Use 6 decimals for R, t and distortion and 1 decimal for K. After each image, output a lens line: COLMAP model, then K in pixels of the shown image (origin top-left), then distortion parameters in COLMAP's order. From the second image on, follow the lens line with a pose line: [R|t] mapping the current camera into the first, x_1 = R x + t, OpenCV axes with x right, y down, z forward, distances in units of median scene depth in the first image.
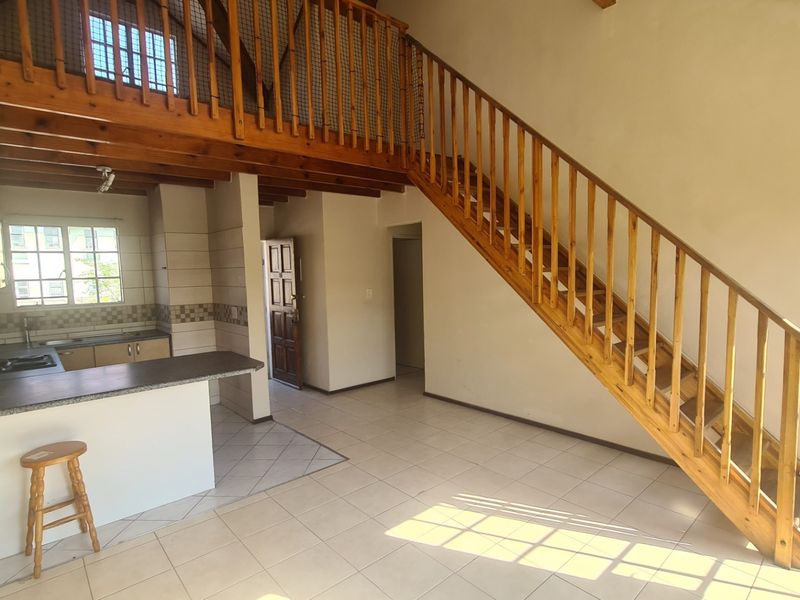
lens RADIAL K [[435.4, 0, 405.3], [0, 435.4, 305.9], [0, 0, 1]] dist [-0.006791, -0.000281]
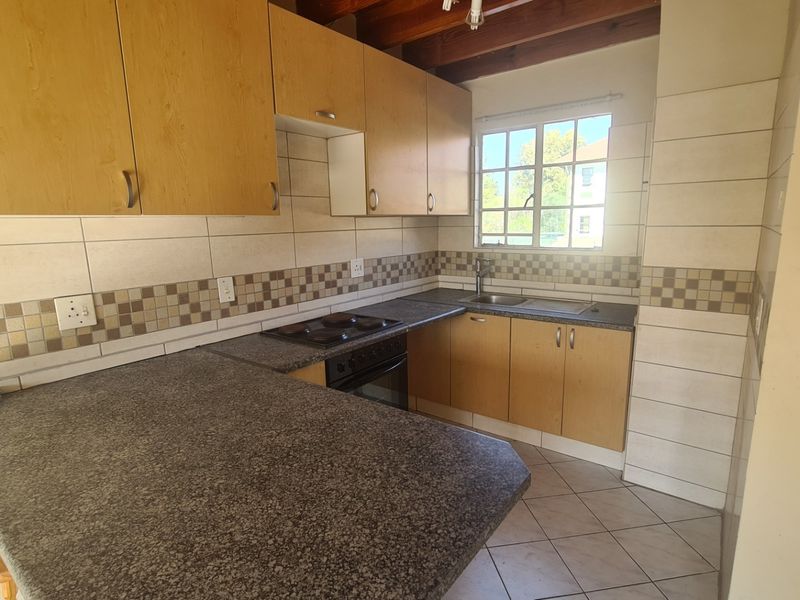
lens RADIAL K [[435.4, 0, 405.3], [0, 435.4, 306.9], [0, 0, 1]] dist [-0.006791, -0.000281]
pose [[0.184731, 0.210813, -0.959912, -0.137037], [-0.067439, 0.977140, 0.201618, -0.034900], [0.980472, 0.027490, 0.194725, 0.673812]]
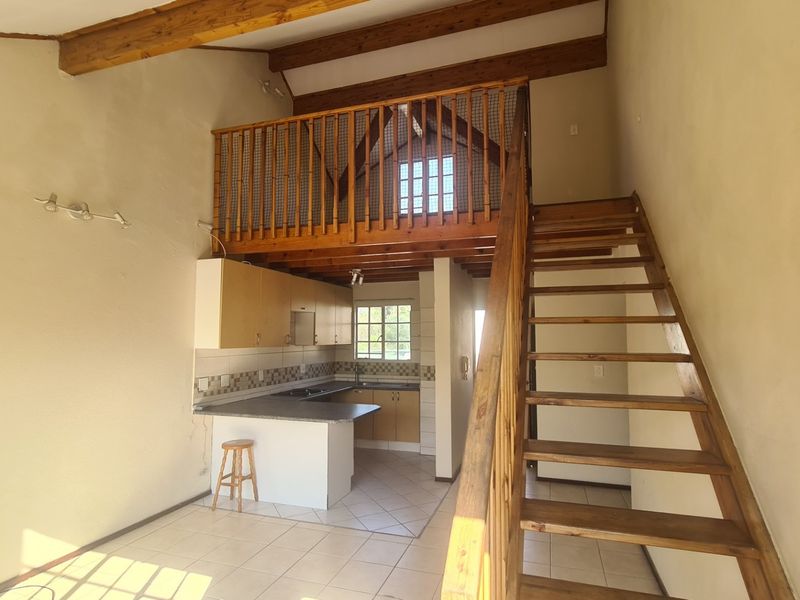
lens RADIAL K [[435.4, 0, 414.8], [0, 435.4, 309.1], [0, 0, 1]] dist [-0.006791, -0.000281]
pose [[0.507822, -0.029525, -0.860956, 0.547331], [-0.083366, 0.993037, -0.083227, -0.057633], [0.857418, 0.114039, 0.501825, 0.340962]]
